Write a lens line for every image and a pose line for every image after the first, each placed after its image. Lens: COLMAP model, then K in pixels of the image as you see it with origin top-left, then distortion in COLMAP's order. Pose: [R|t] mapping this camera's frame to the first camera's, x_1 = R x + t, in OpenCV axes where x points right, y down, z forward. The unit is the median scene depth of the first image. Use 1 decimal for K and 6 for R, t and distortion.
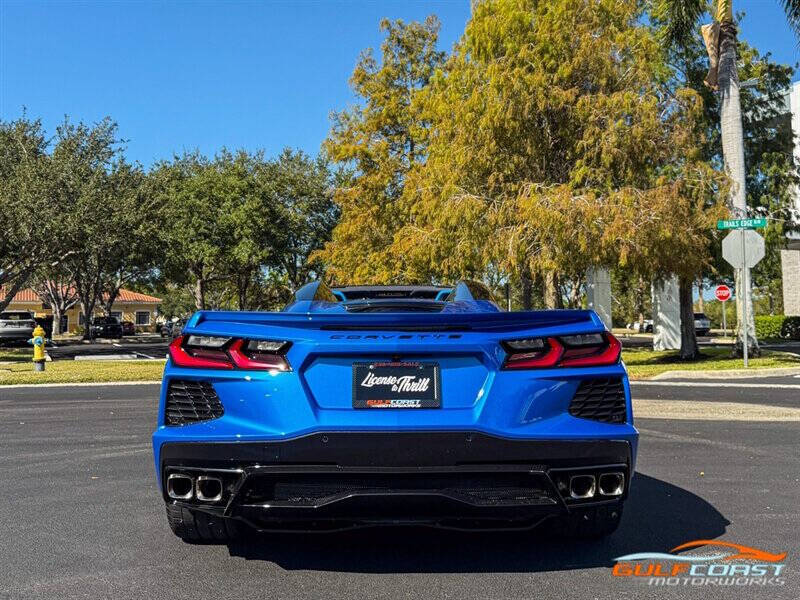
lens RADIAL K [[793.1, 0, 384.9], [0, 793.1, 238.7], [0, 0, 1]] dist [0.134663, -0.246068]
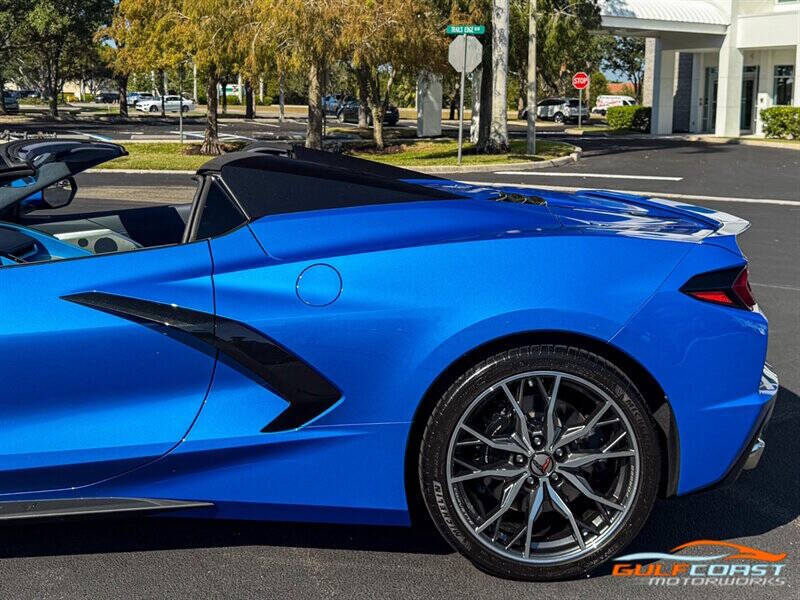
lens RADIAL K [[966.0, 0, 403.7], [0, 966.0, 185.0], [0, 0, 1]] dist [0.197853, -0.487515]
pose [[0.993563, 0.015745, 0.112186, 0.098541], [-0.037363, 0.980429, 0.193296, -0.027755], [-0.106947, -0.196243, 0.974706, -0.122627]]
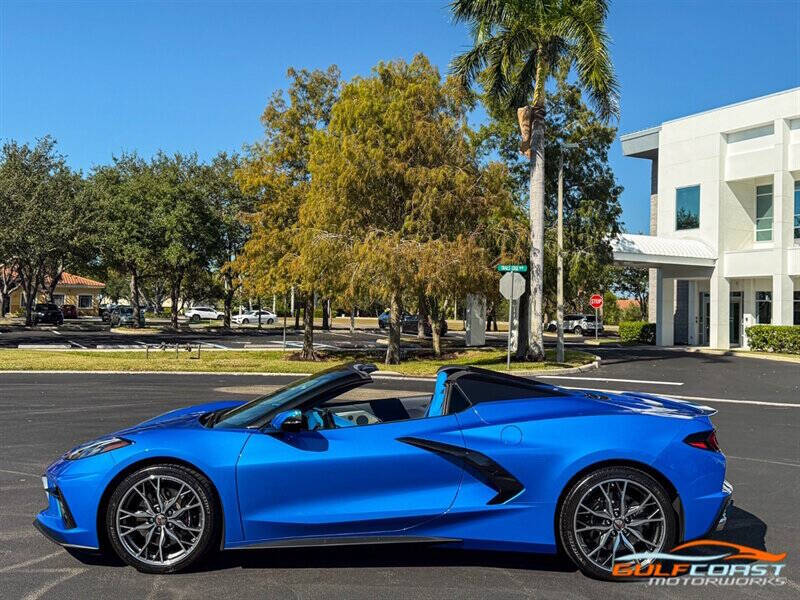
lens RADIAL K [[821.9, 0, 404.1], [0, 821.9, 281.7], [0, 0, 1]] dist [0.212145, -0.511586]
pose [[0.997342, 0.031591, 0.065653, 0.071036], [-0.036346, 0.996702, 0.072553, -0.041293], [-0.063144, -0.074747, 0.995201, -0.189362]]
